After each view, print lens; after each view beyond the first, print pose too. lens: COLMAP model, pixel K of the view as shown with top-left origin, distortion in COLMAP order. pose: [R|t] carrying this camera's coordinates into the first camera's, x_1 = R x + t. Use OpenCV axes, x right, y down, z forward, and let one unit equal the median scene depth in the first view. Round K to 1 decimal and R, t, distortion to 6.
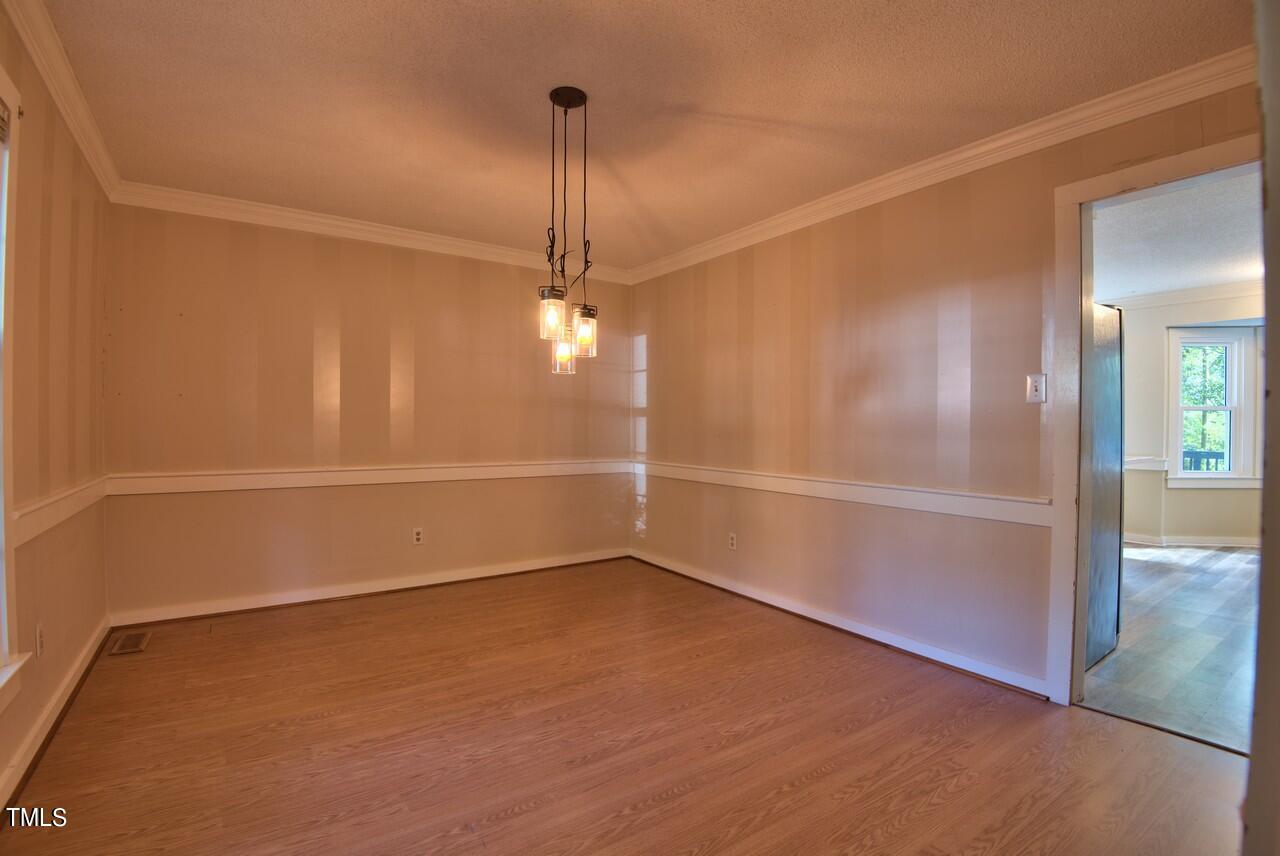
lens RADIAL K [[589.5, 0, 640.9], [0, 589.5, 428.4], [0, 0, 1]] dist [-0.023930, -0.001096]
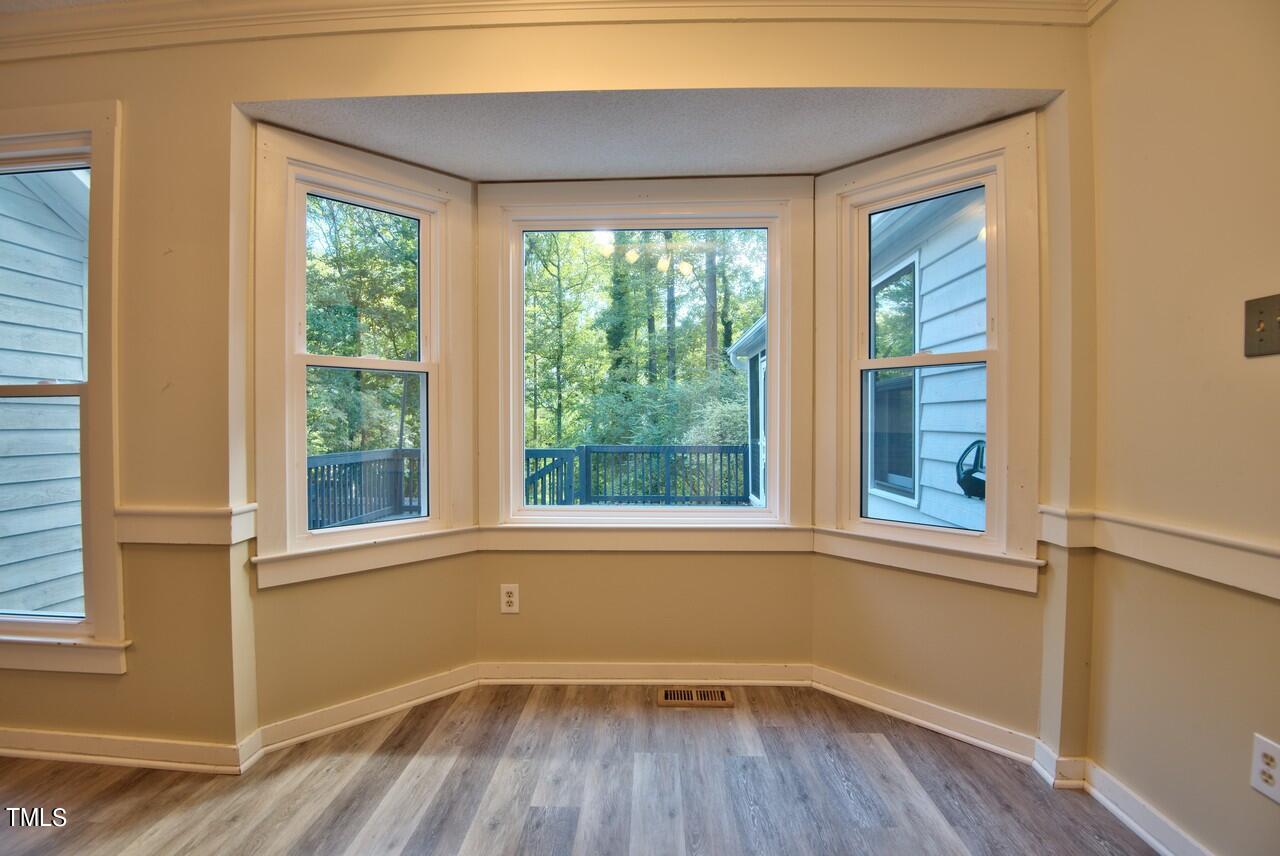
lens RADIAL K [[589.5, 0, 637.0], [0, 589.5, 428.8], [0, 0, 1]] dist [-0.023930, -0.001096]
pose [[0.598015, -0.011789, 0.801398, 1.138894], [0.004418, 0.999925, 0.011413, 0.007412], [-0.801473, -0.003285, 0.598023, 0.905049]]
